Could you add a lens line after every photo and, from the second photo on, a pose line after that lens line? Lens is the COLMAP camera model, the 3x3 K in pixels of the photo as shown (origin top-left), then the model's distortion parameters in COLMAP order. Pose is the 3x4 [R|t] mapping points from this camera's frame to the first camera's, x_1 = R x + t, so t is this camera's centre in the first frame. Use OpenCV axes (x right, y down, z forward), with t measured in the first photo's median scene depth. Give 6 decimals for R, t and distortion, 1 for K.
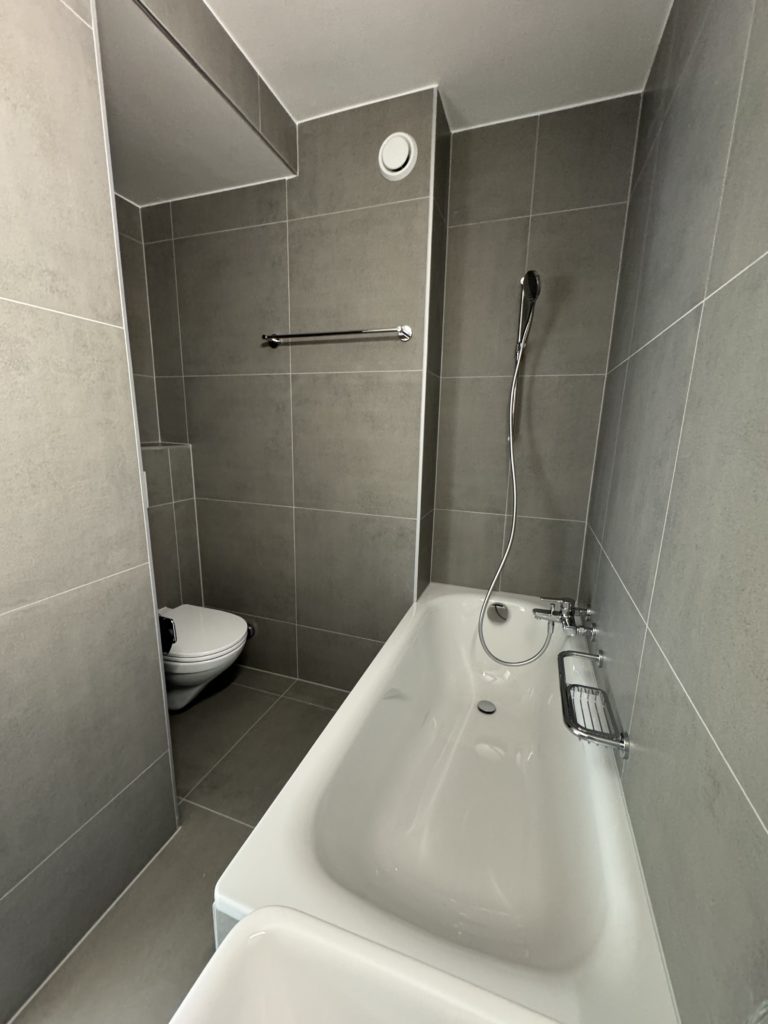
lens RADIAL K [[406.6, 0, 384.0], [0, 406.6, 512.0], [0, 0, 1]] dist [-0.000832, 0.000032]
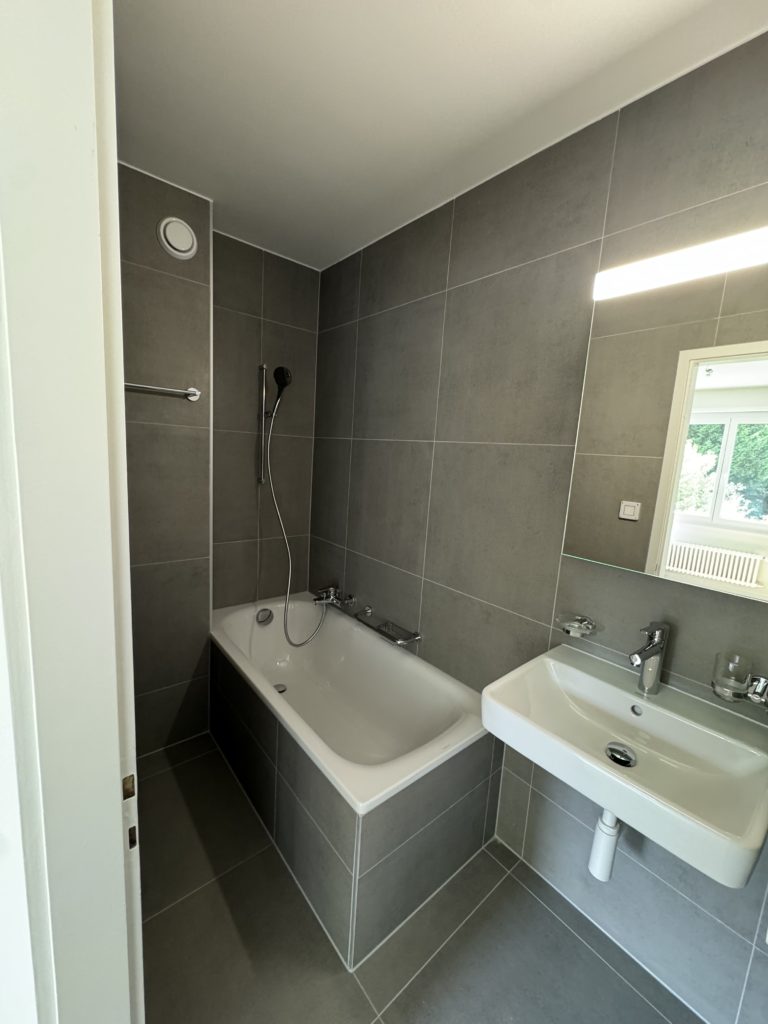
lens RADIAL K [[406.6, 0, 384.0], [0, 406.6, 512.0], [0, 0, 1]] dist [-0.000832, 0.000032]
pose [[0.510648, -0.116769, 0.851824, -0.631770], [0.126718, 0.990137, 0.059764, -0.114614], [-0.850401, 0.077423, 0.520408, 0.003101]]
